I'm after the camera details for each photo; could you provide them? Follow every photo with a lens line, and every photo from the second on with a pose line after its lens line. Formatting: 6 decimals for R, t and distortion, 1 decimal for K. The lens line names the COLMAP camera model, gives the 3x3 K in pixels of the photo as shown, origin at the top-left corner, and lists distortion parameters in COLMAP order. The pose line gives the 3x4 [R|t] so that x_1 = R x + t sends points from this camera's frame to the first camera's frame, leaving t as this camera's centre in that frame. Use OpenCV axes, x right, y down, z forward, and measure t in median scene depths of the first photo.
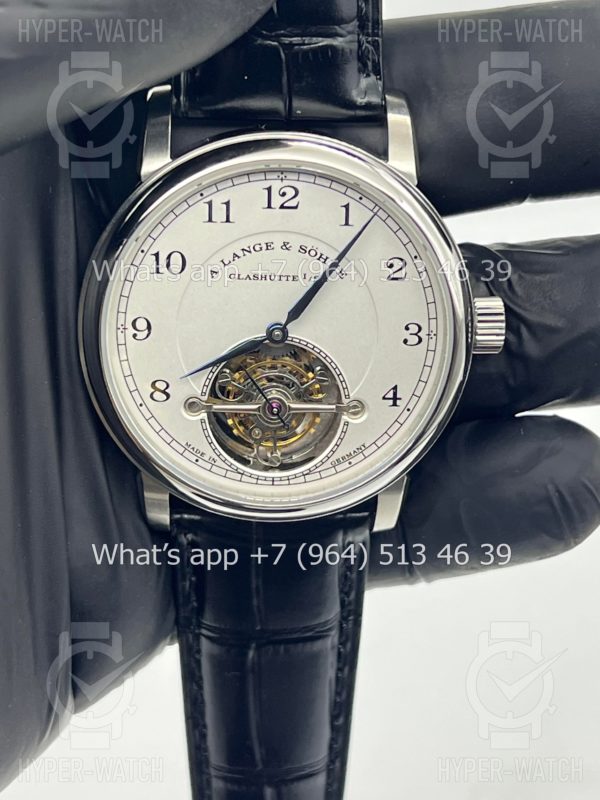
lens RADIAL K [[1875.6, 0, 288.0], [0, 1875.6, 409.2], [0, 0, 1]] dist [0.247909, 0.000000]
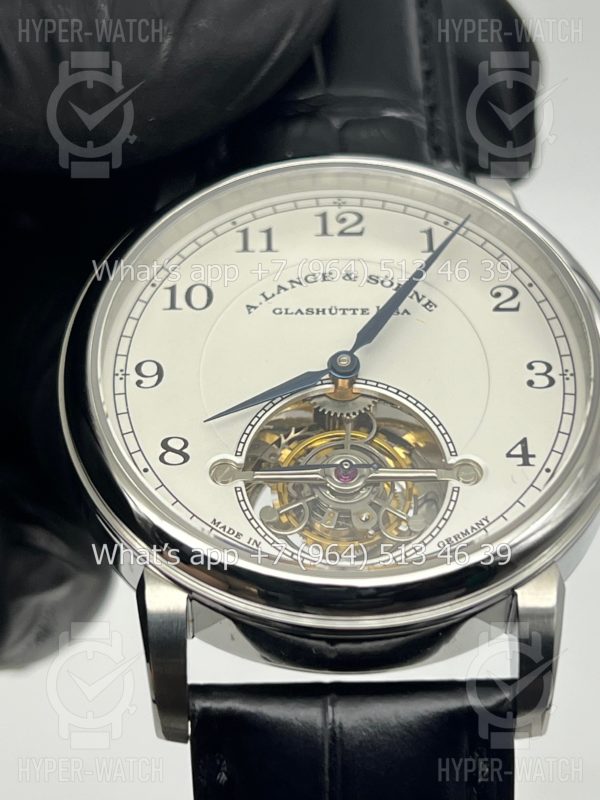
lens RADIAL K [[1875.6, 0, 296.4], [0, 1875.6, 401.4], [0, 0, 1]] dist [0.247909, 0.000000]
pose [[0.998667, -0.051022, -0.007748, -0.018462], [0.029236, 0.683051, -0.729785, 0.474440], [0.042528, 0.728586, 0.683633, 0.532886]]
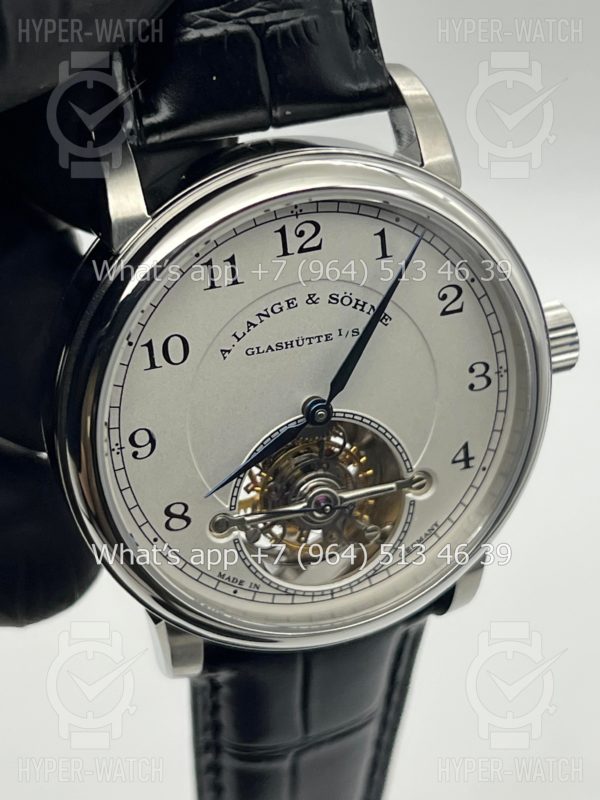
lens RADIAL K [[1875.6, 0, 301.5], [0, 1875.6, 405.7], [0, 0, 1]] dist [0.247909, 0.000000]
pose [[0.954273, -0.202140, 0.220232, -0.178579], [0.178850, 0.976382, 0.121208, -0.136263], [-0.239532, -0.076277, 0.967887, 0.266812]]
